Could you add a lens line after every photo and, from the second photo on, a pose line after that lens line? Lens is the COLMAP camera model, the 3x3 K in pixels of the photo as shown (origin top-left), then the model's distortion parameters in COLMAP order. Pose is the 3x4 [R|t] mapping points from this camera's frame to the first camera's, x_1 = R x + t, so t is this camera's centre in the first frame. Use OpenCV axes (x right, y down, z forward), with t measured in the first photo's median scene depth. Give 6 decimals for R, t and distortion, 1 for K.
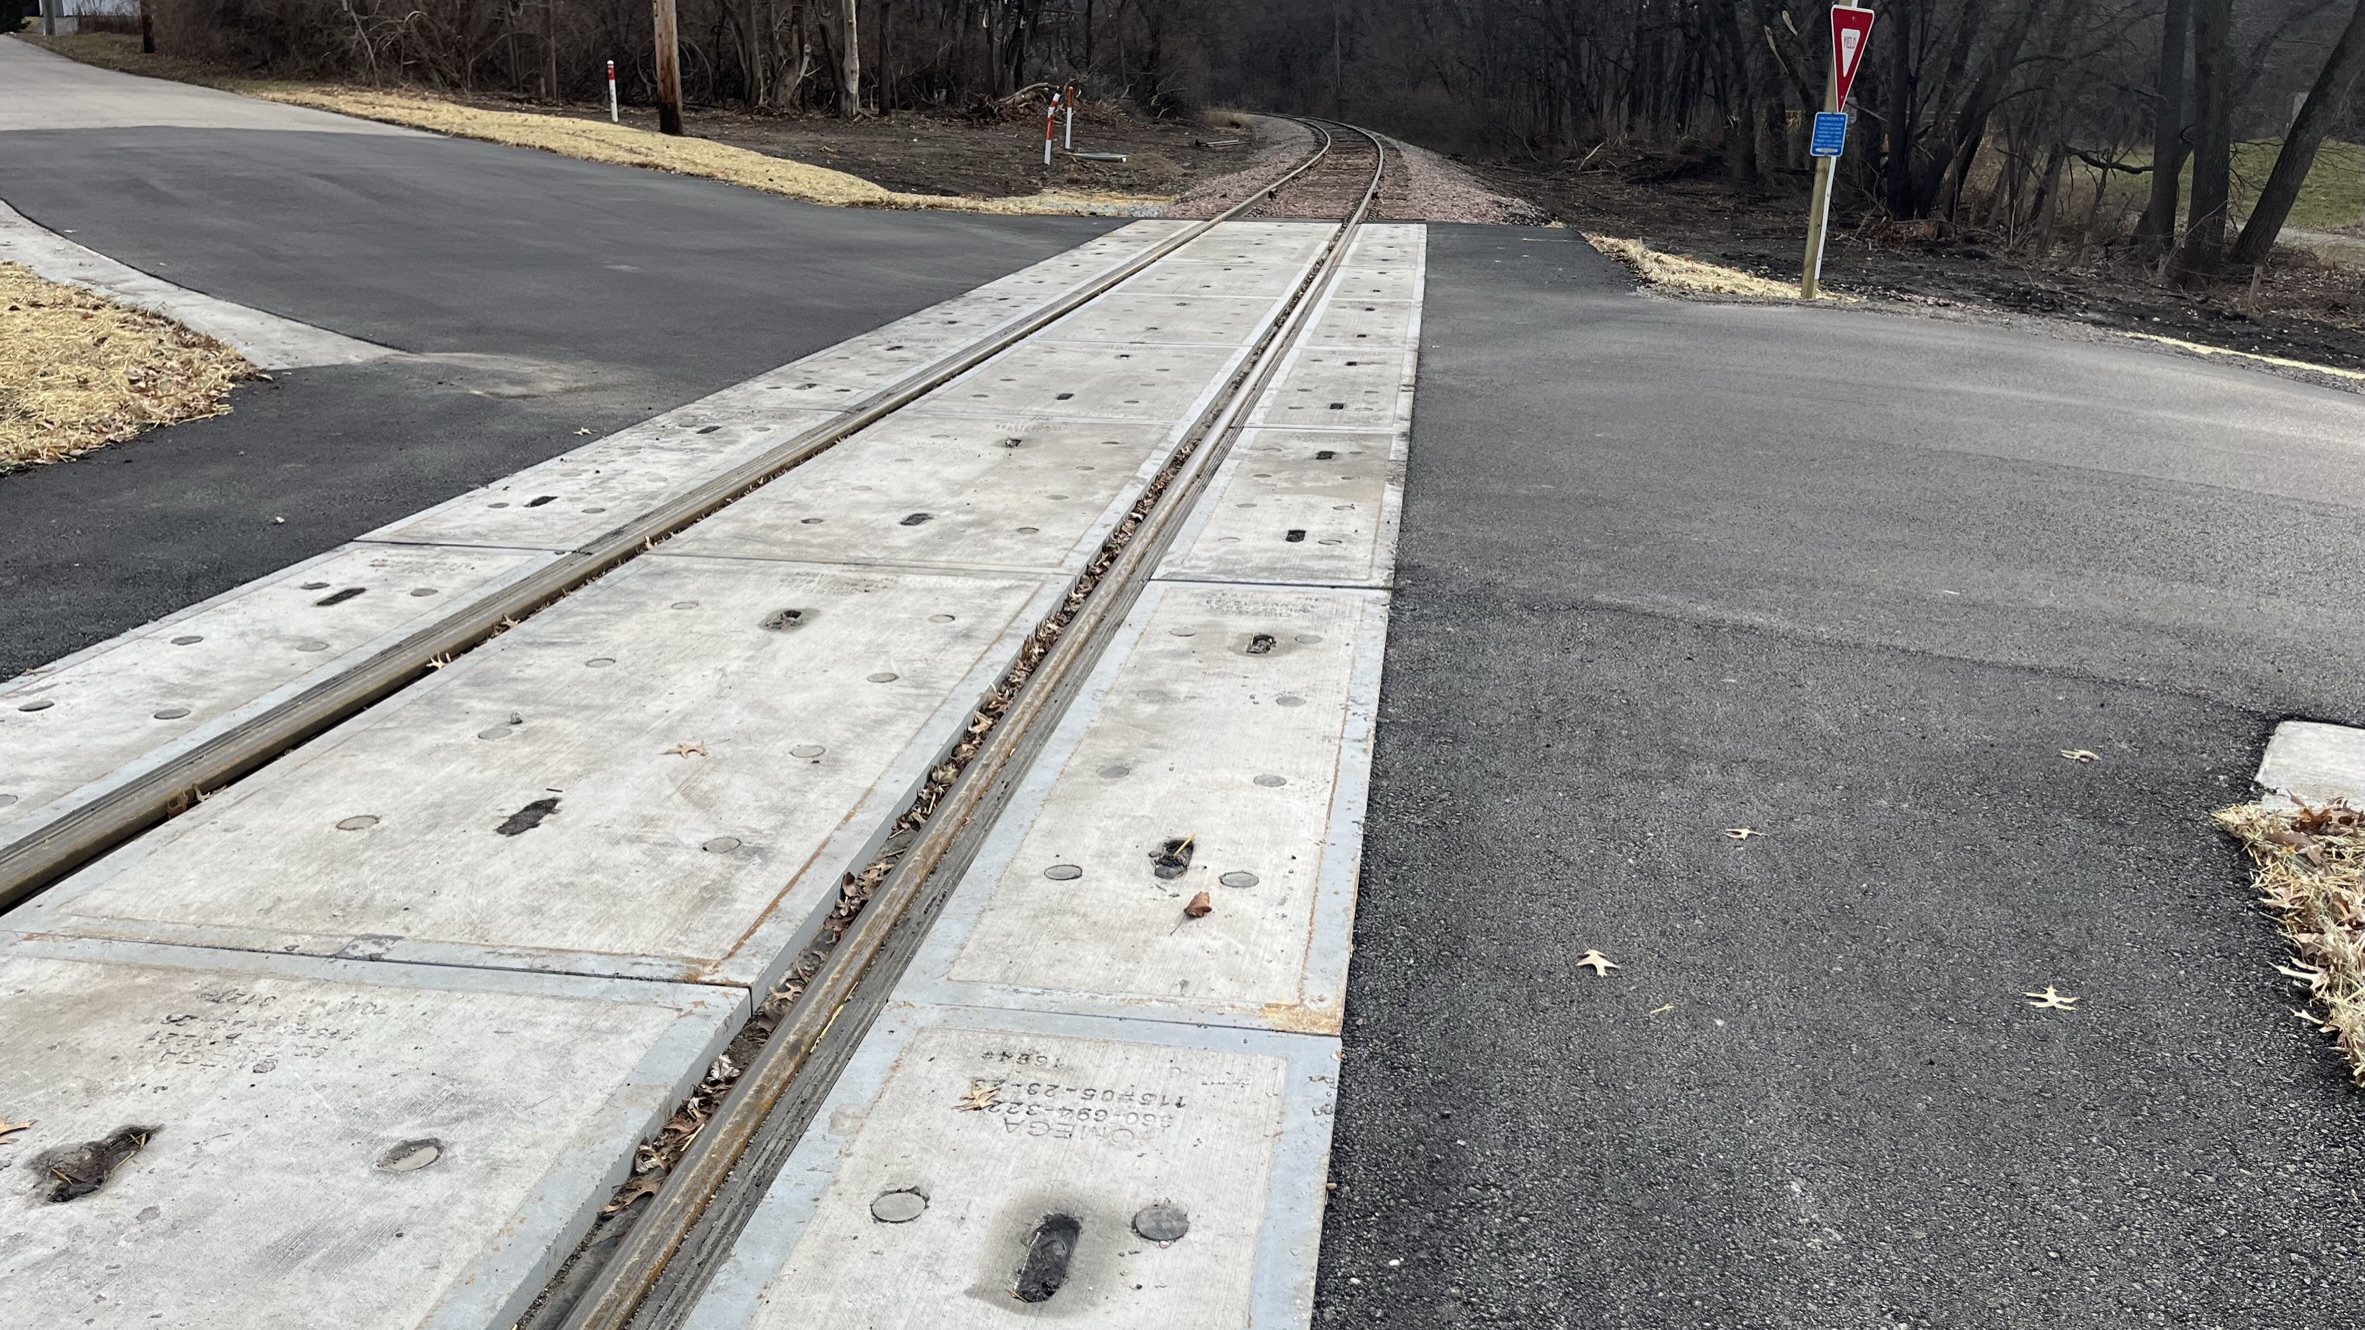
lens RADIAL K [[1819.5, 0, 1168.7], [0, 1819.5, 667.5], [0, 0, 1]] dist [0.056215, -0.052613]
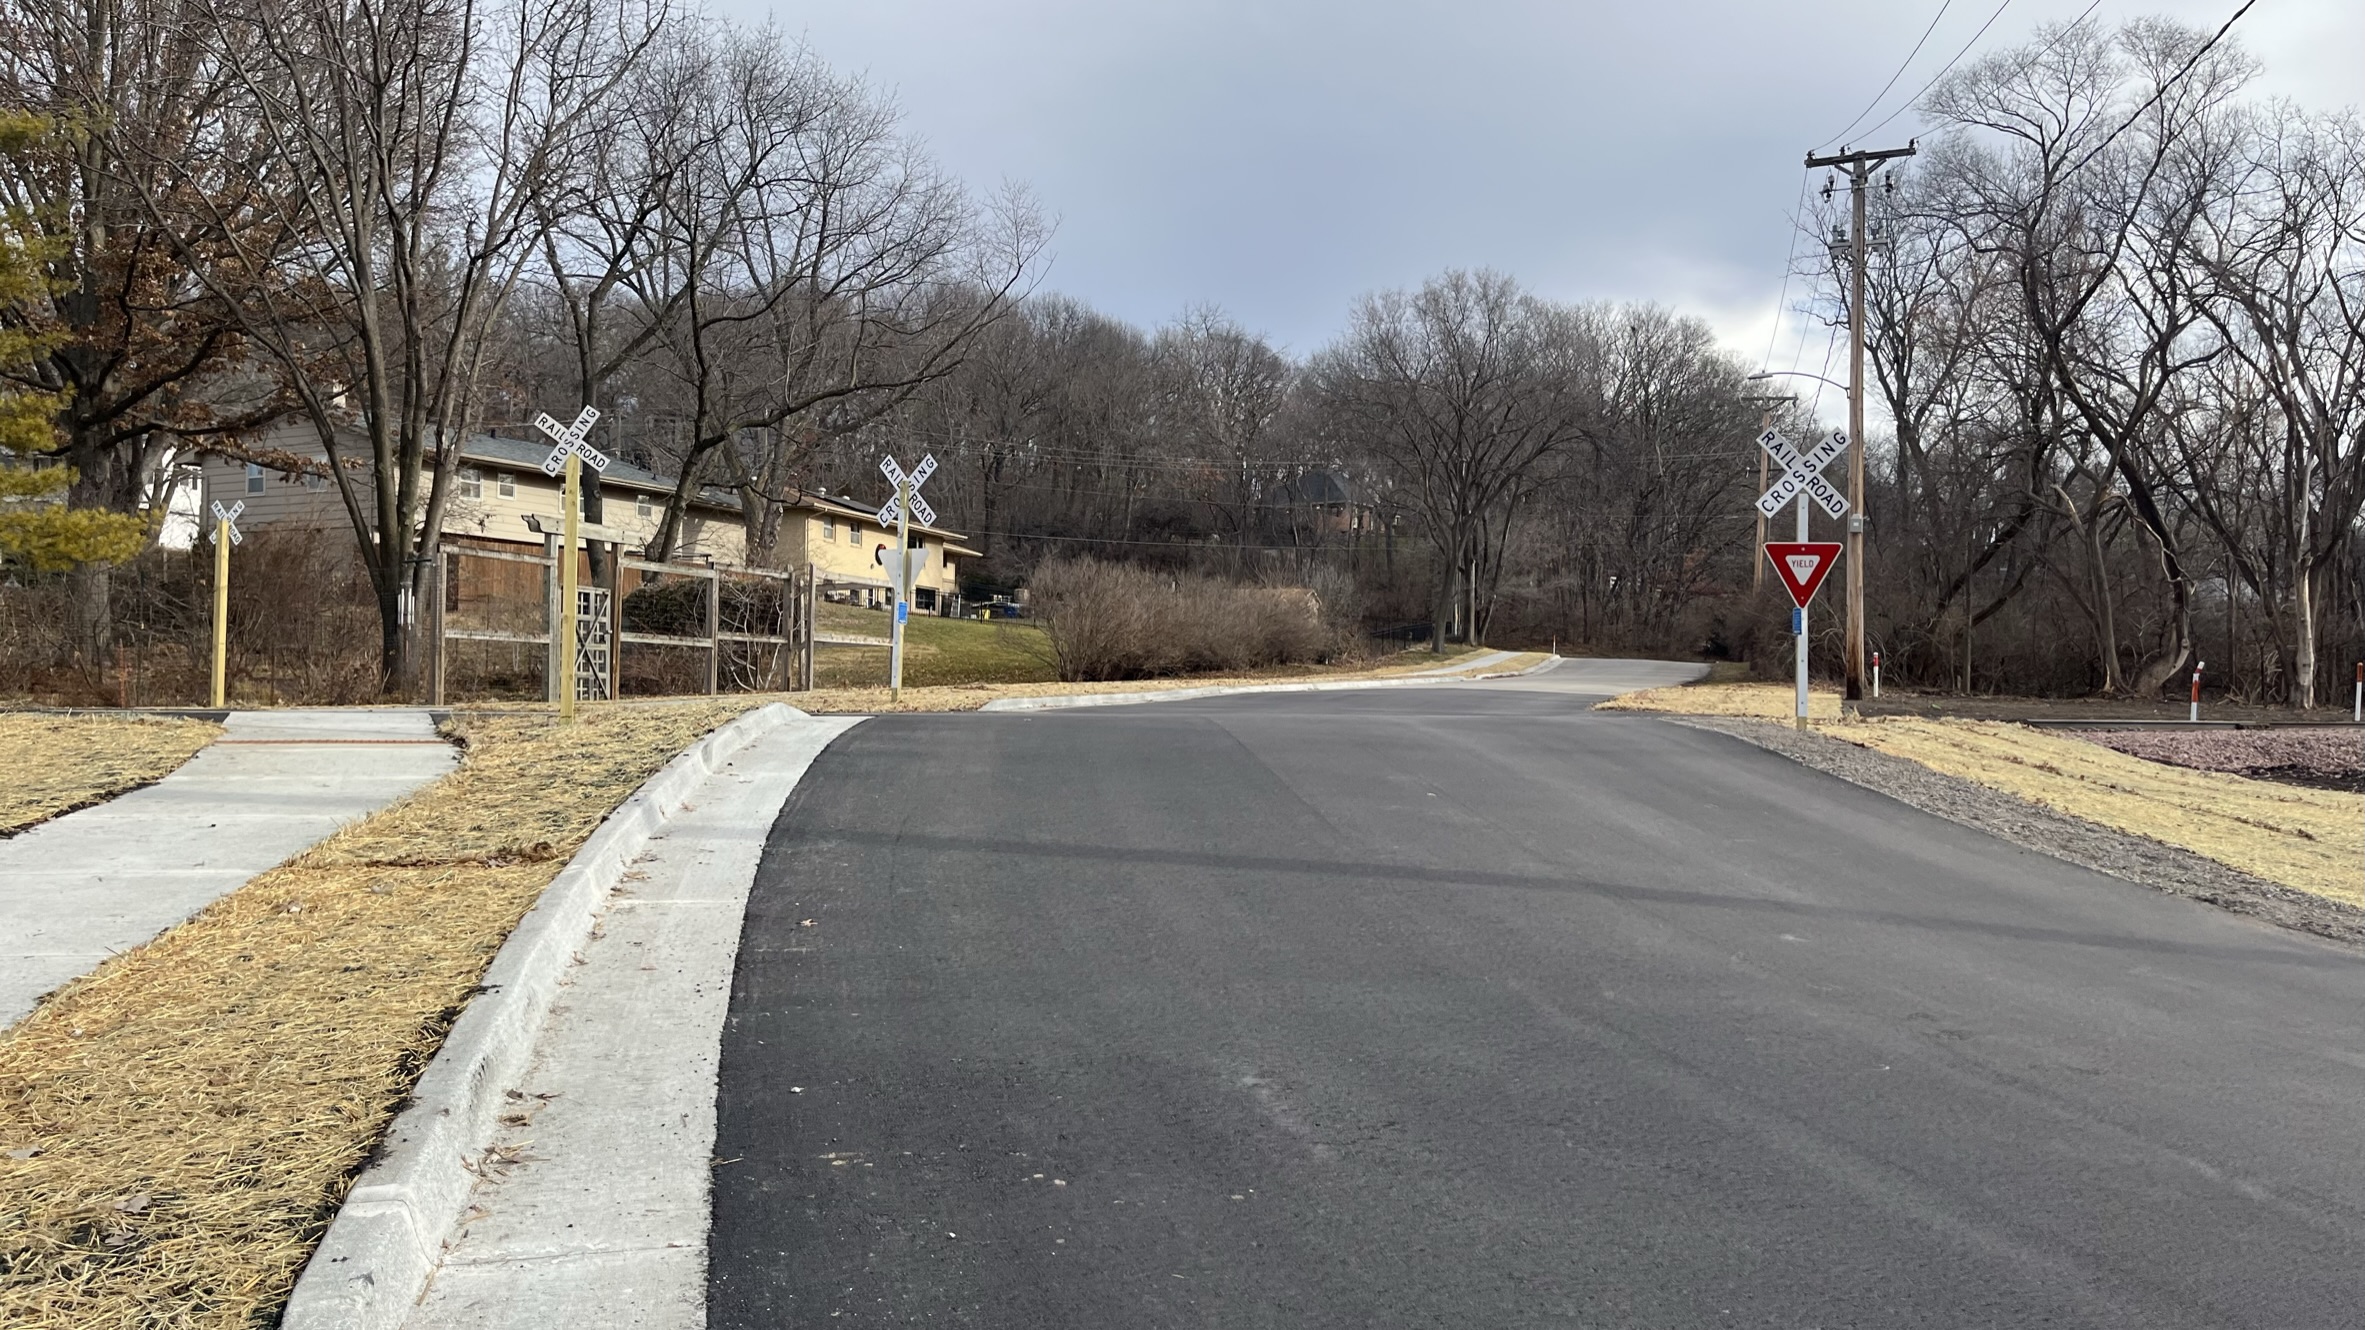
lens RADIAL K [[1819.5, 0, 1168.7], [0, 1819.5, 667.5], [0, 0, 1]] dist [0.056215, -0.052613]
pose [[0.572373, -0.033866, -0.819293, 0.195411], [-0.241145, 0.948013, -0.207655, 0.027984], [0.783733, 0.316425, 0.534451, -0.032323]]
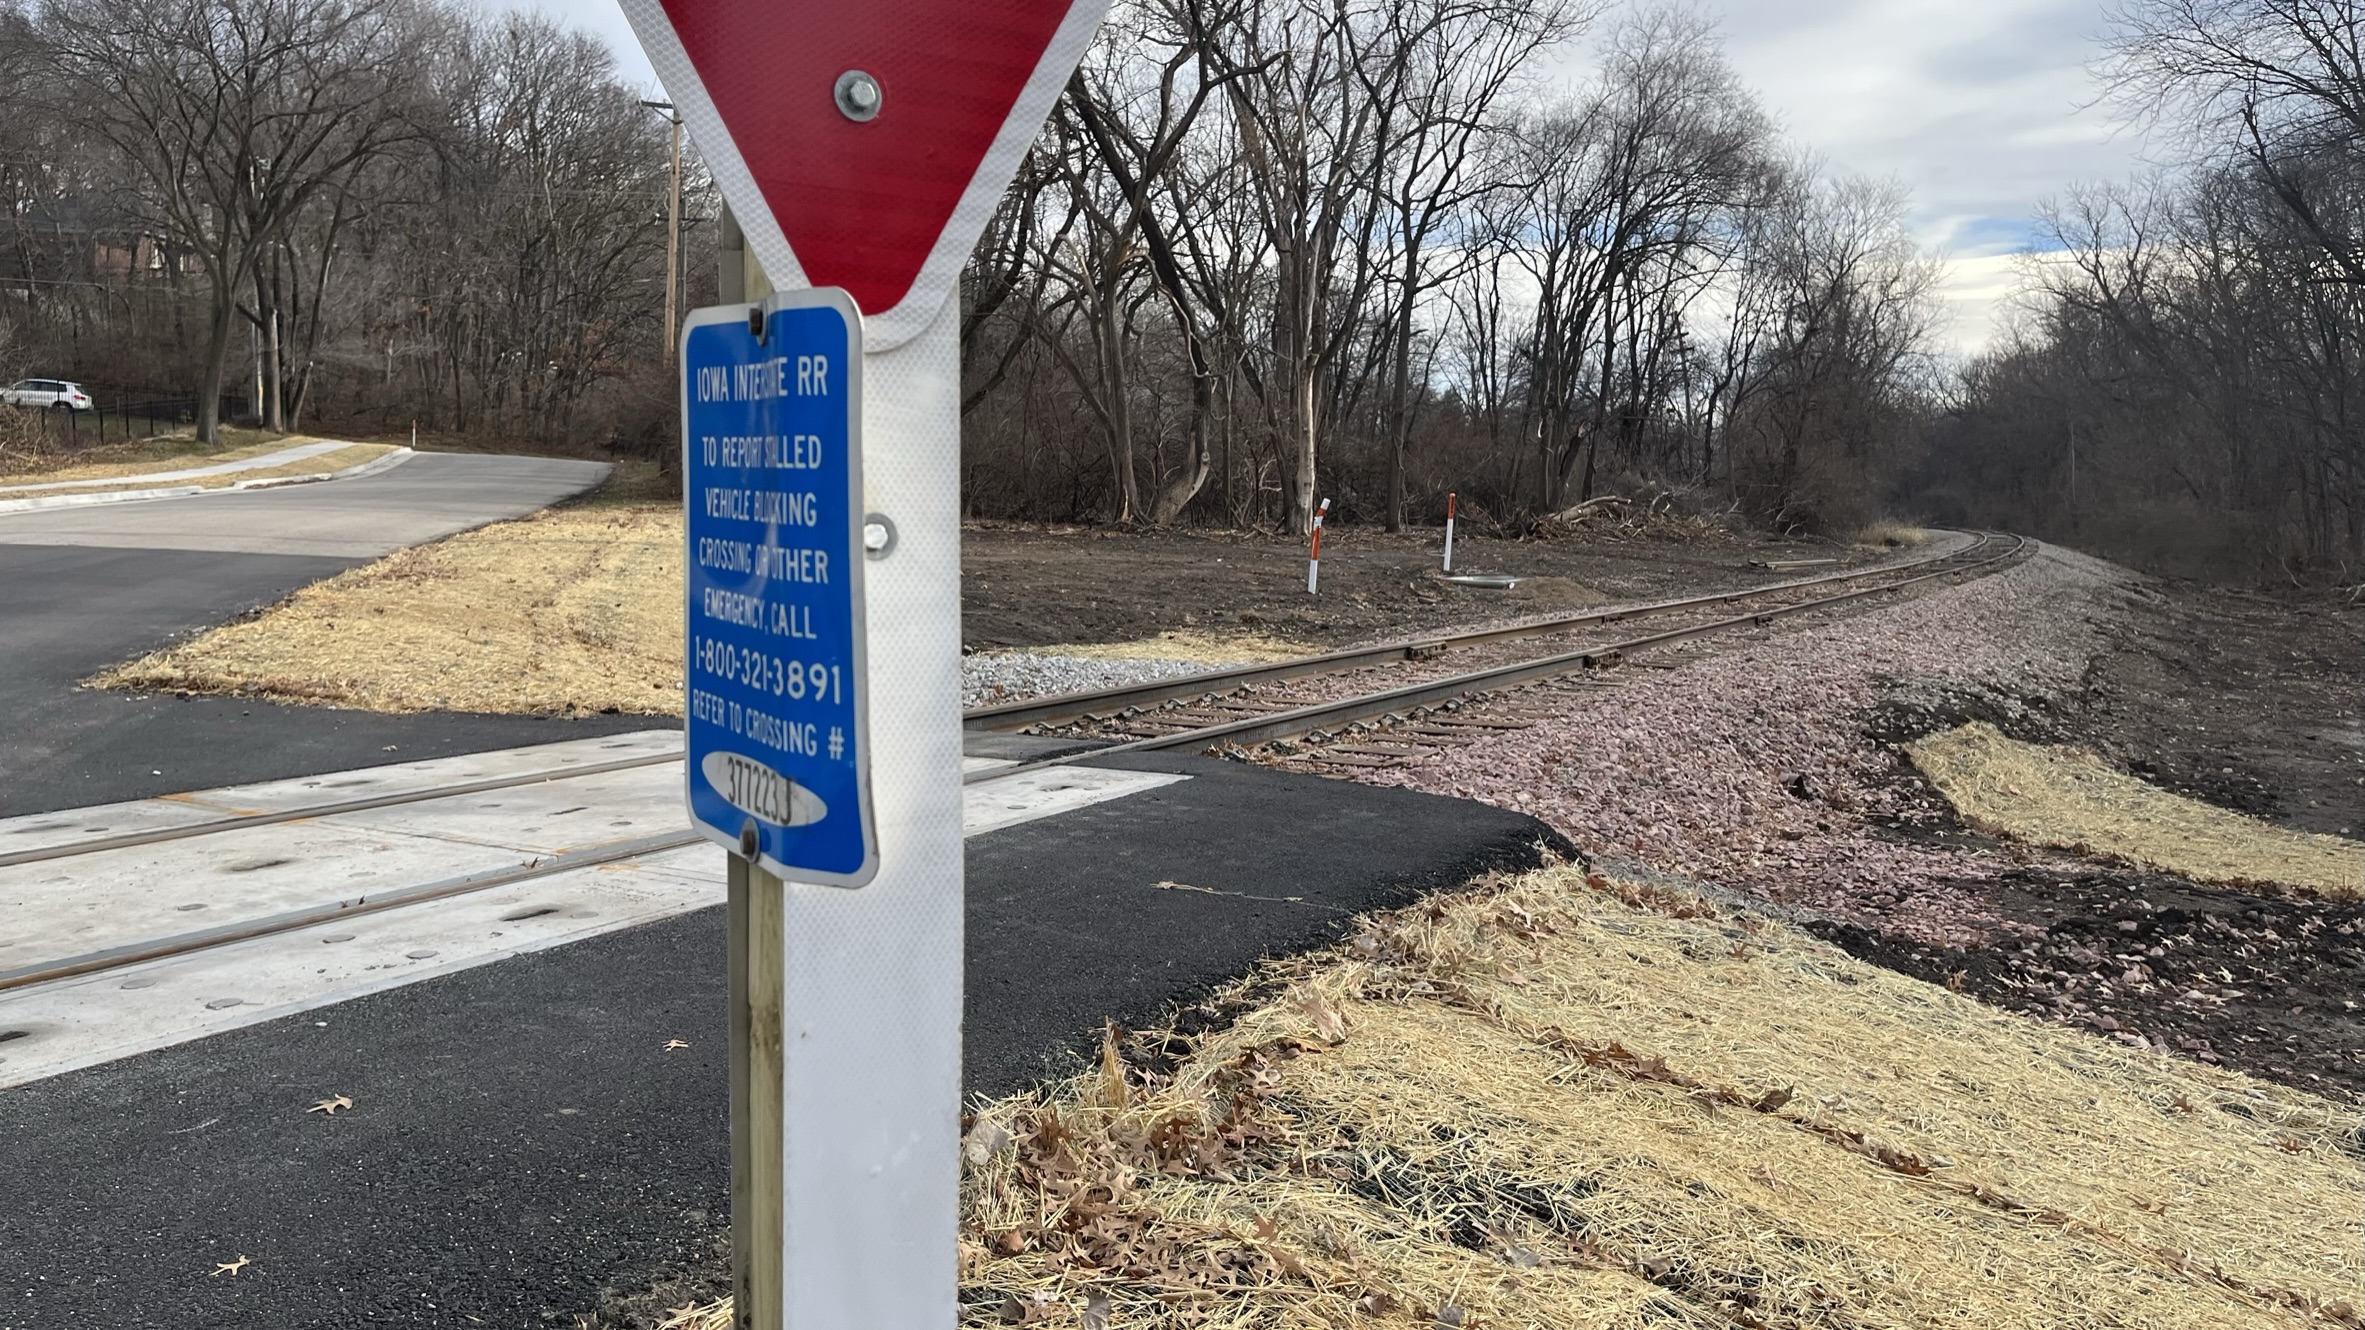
lens RADIAL K [[1819.5, 0, 1168.7], [0, 1819.5, 667.5], [0, 0, 1]] dist [0.056215, -0.052613]
pose [[0.924644, 0.023518, -0.380106, 0.060544], [-0.106262, 0.974383, -0.198206, -0.040473], [0.365707, 0.223661, 0.903457, 0.138684]]
